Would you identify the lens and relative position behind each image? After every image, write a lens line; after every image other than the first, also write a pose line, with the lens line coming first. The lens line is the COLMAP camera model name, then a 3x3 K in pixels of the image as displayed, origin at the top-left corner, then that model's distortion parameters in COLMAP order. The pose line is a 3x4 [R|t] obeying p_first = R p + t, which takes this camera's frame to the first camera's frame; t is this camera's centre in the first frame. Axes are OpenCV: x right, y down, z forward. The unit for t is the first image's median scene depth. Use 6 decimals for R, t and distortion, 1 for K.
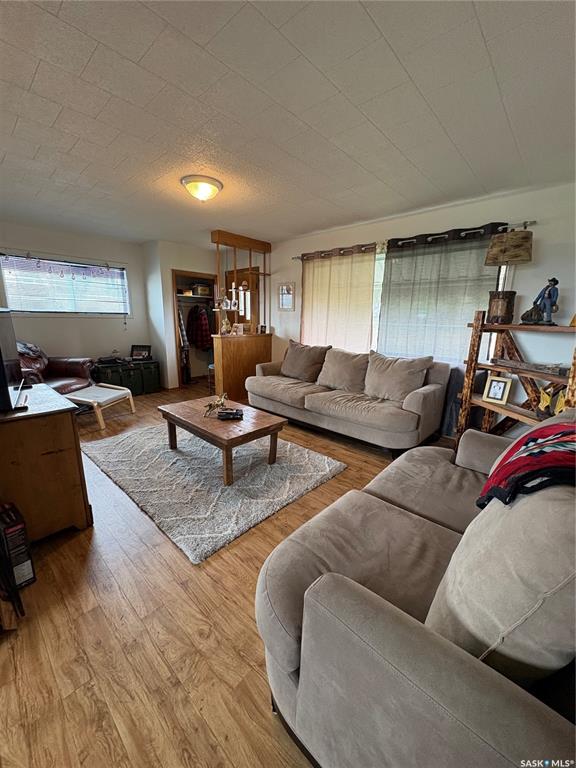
lens RADIAL K [[307.9, 0, 288.0], [0, 307.9, 384.0], [0, 0, 1]] dist [-0.000471, -0.000009]
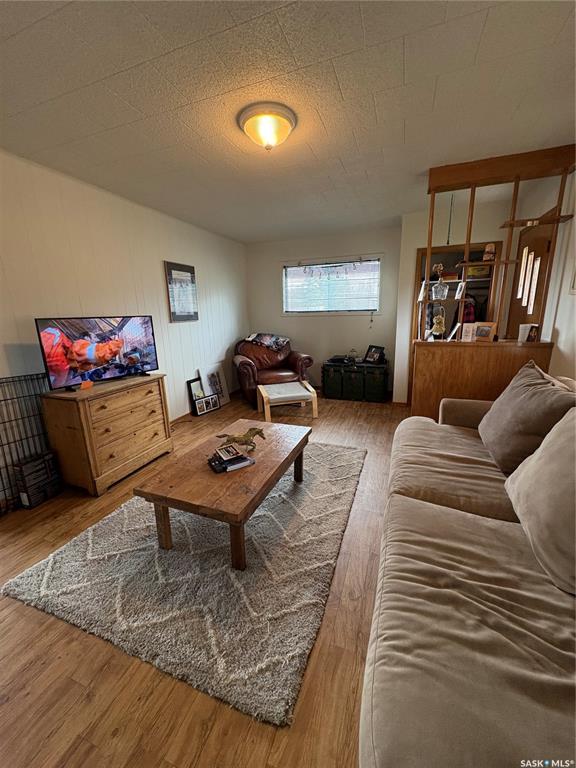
lens RADIAL K [[304.5, 0, 288.0], [0, 304.5, 384.0], [0, 0, 1]] dist [0.001241, 0.000131]
pose [[0.359793, 0.192073, -0.913048, 0.247839], [-0.169216, 0.975786, 0.138591, -0.100841], [0.917559, 0.104638, 0.383583, 0.462465]]
